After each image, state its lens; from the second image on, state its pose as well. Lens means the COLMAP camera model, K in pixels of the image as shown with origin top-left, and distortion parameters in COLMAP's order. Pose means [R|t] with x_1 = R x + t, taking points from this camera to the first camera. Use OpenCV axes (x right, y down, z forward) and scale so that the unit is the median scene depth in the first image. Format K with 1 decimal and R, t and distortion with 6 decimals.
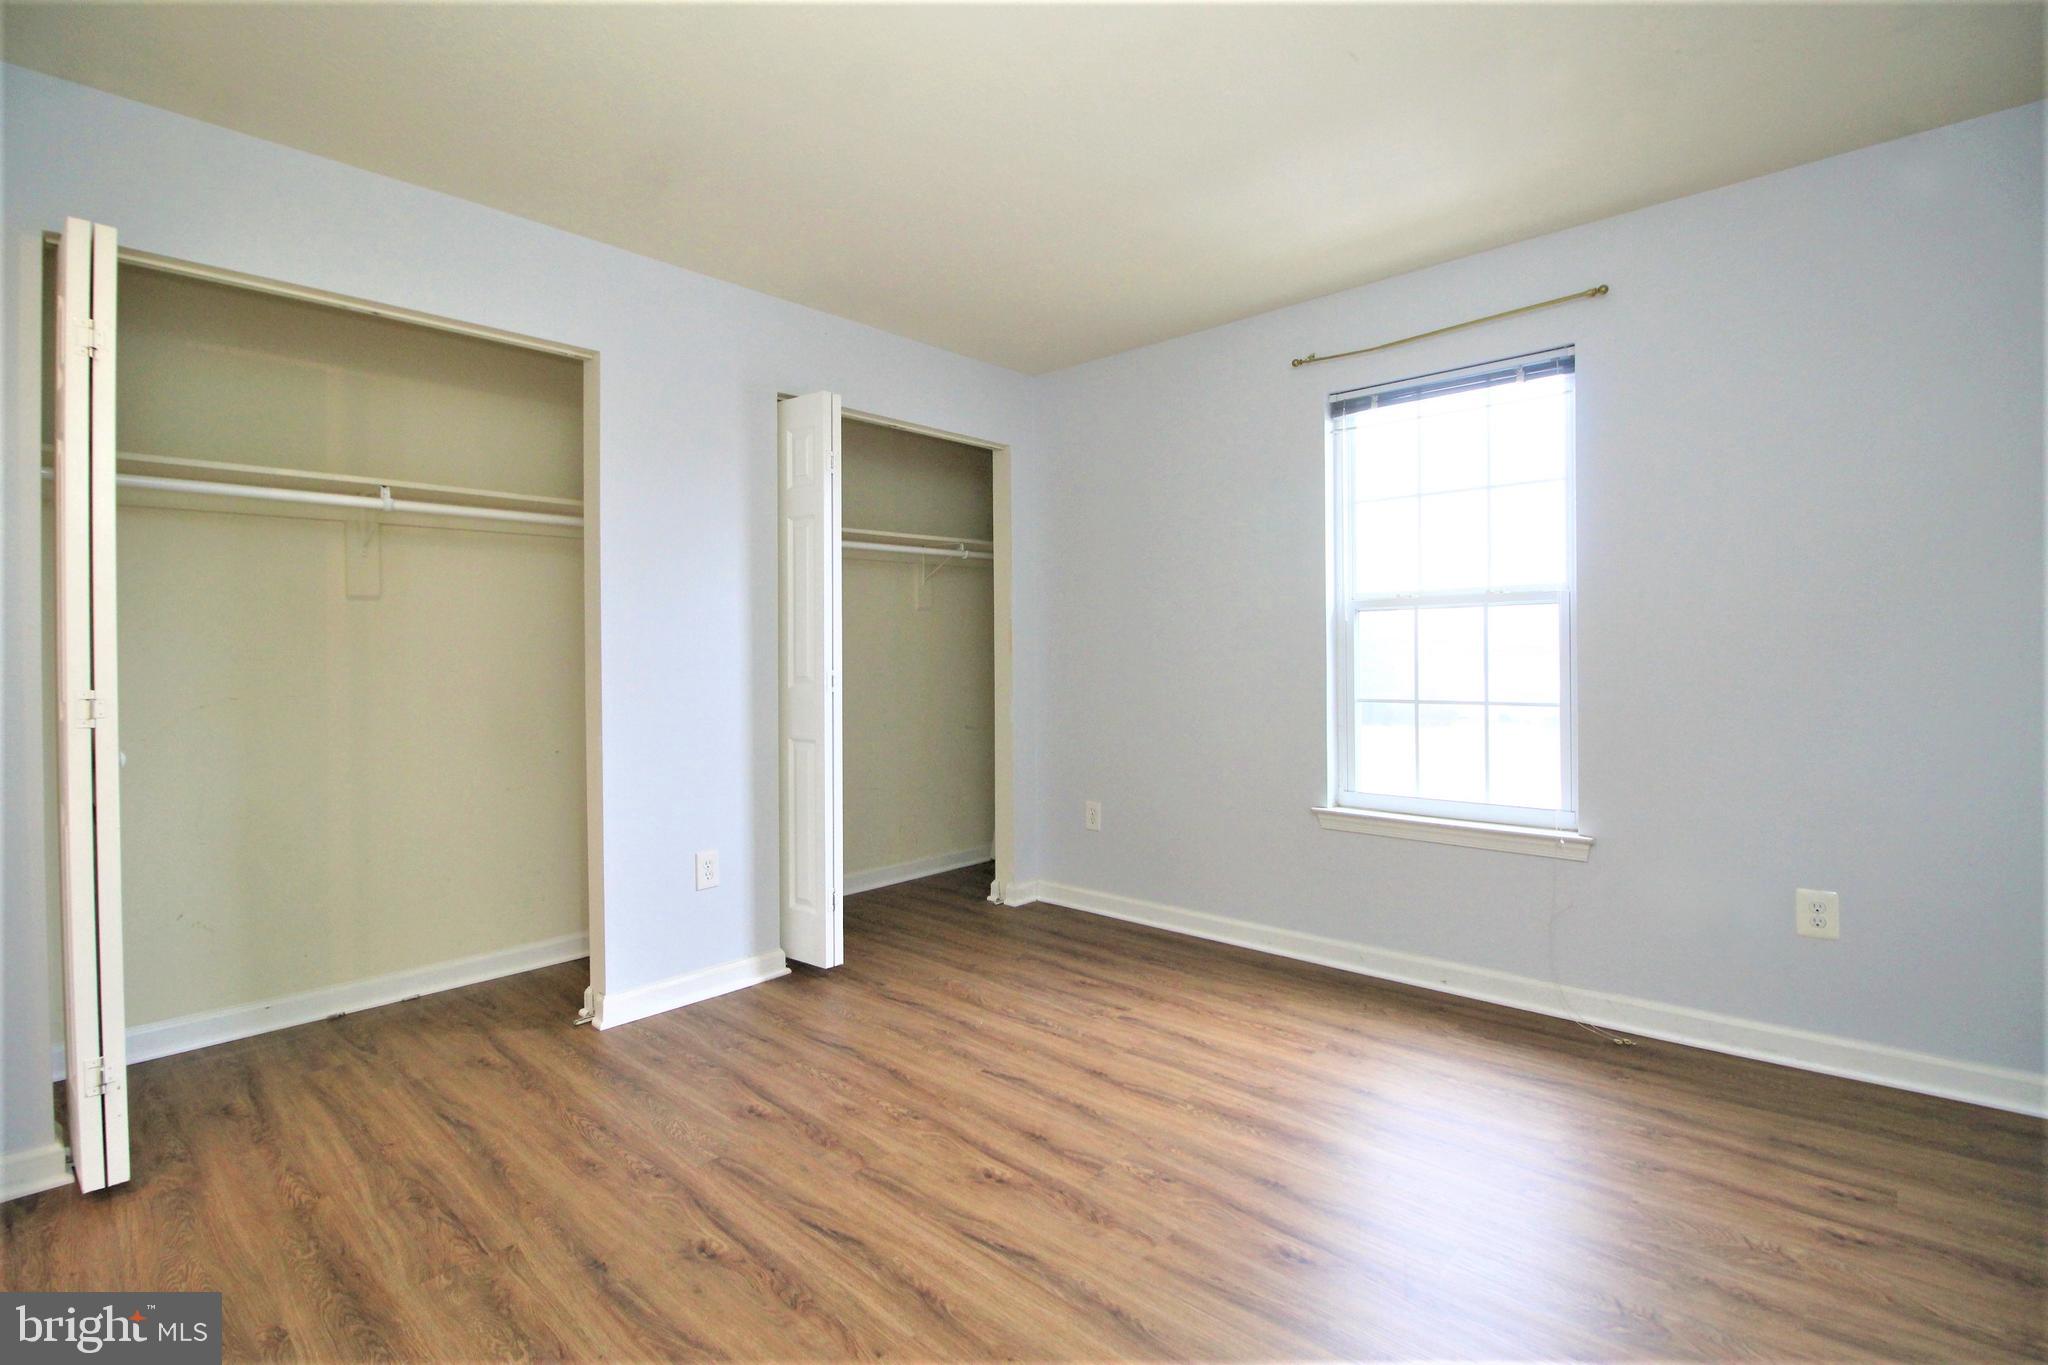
lens RADIAL K [[939.2, 0, 1013.3], [0, 939.2, 658.4], [0, 0, 1]] dist [0.001646, -0.014736]
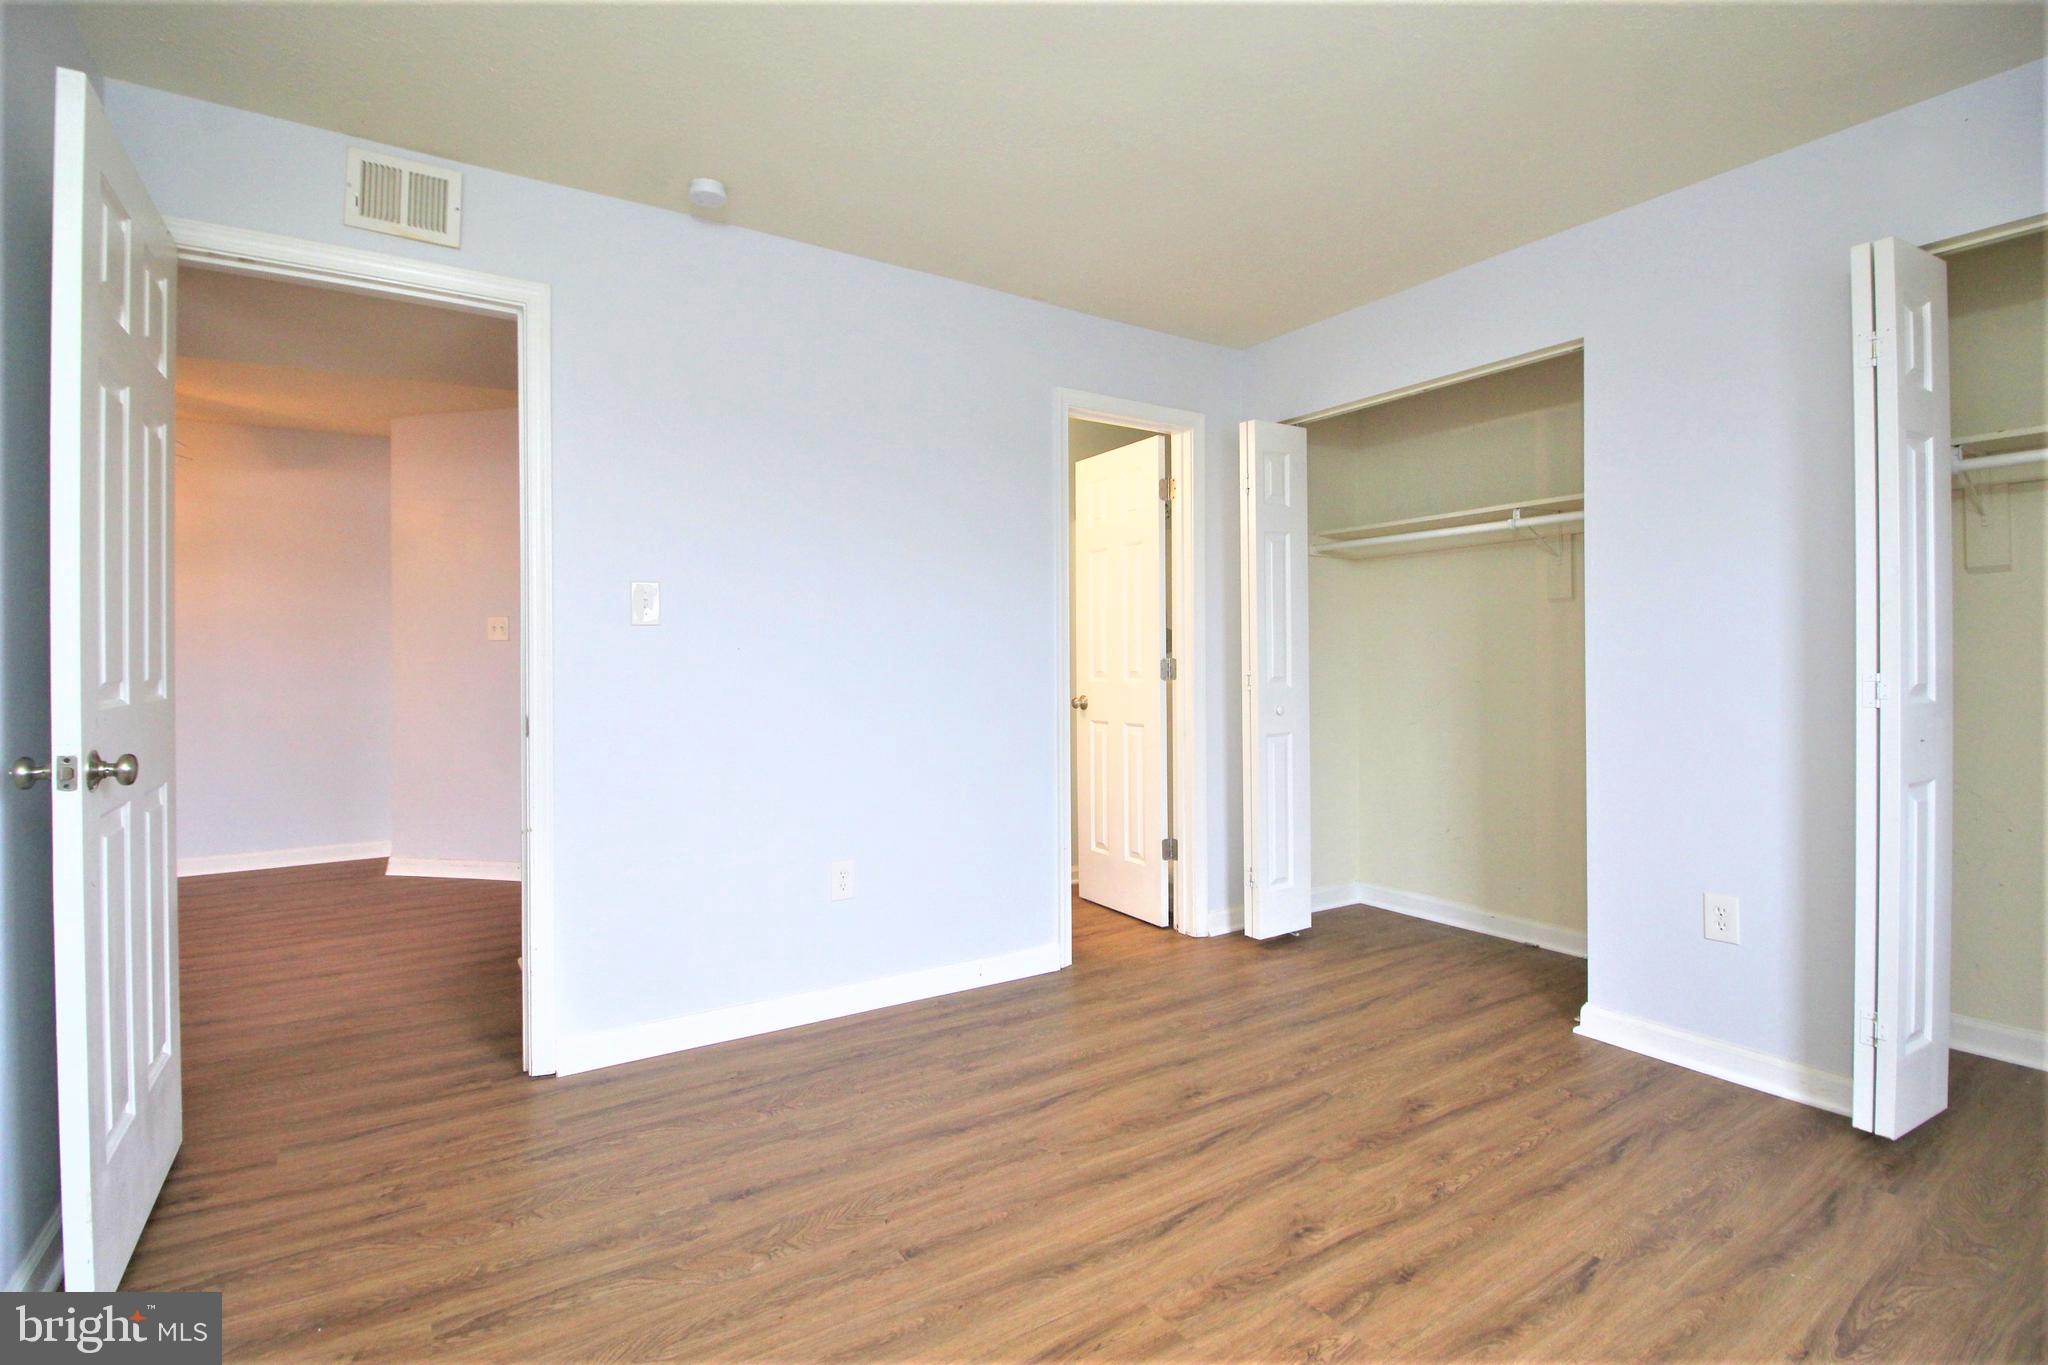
lens RADIAL K [[939.2, 0, 1013.3], [0, 939.2, 658.4], [0, 0, 1]] dist [0.001646, -0.014736]
pose [[-0.247574, 0.012708, -0.968786, 0.873552], [0.006292, 0.999914, 0.011508, -0.014213], [0.968848, -0.003246, -0.247633, 0.903318]]
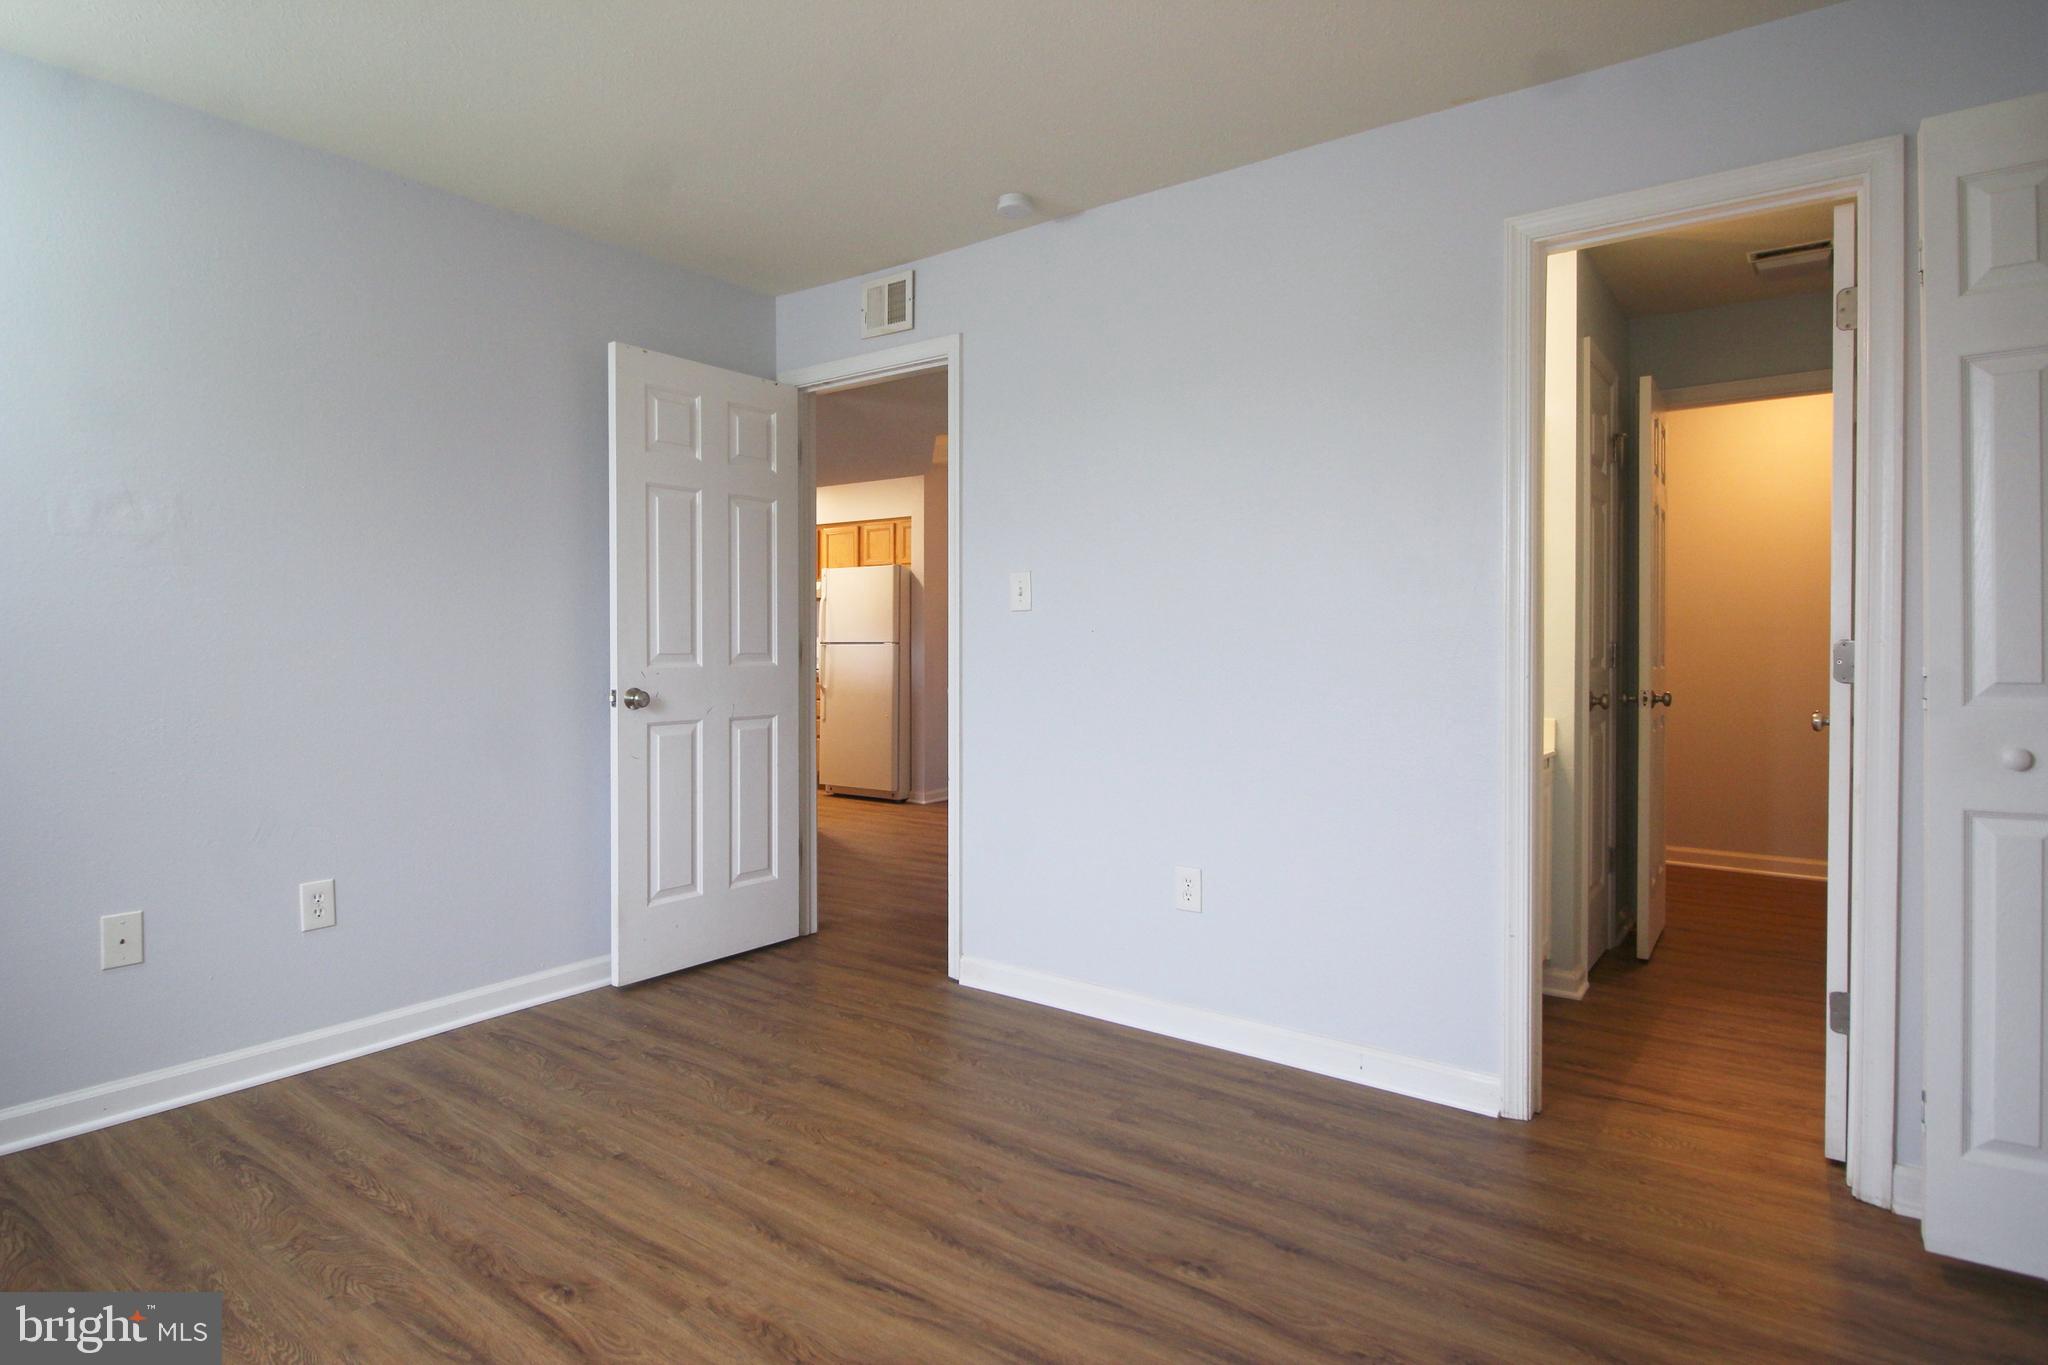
lens RADIAL K [[1096.6, 0, 1022.2], [0, 1096.6, 657.2], [0, 0, 1]] dist [0.003671, -0.014489]
pose [[-0.993961, 0.012981, -0.108965, -0.034821], [0.011773, 0.999862, 0.011714, 0.002716], [0.109102, 0.010360, -0.993977, 1.726727]]
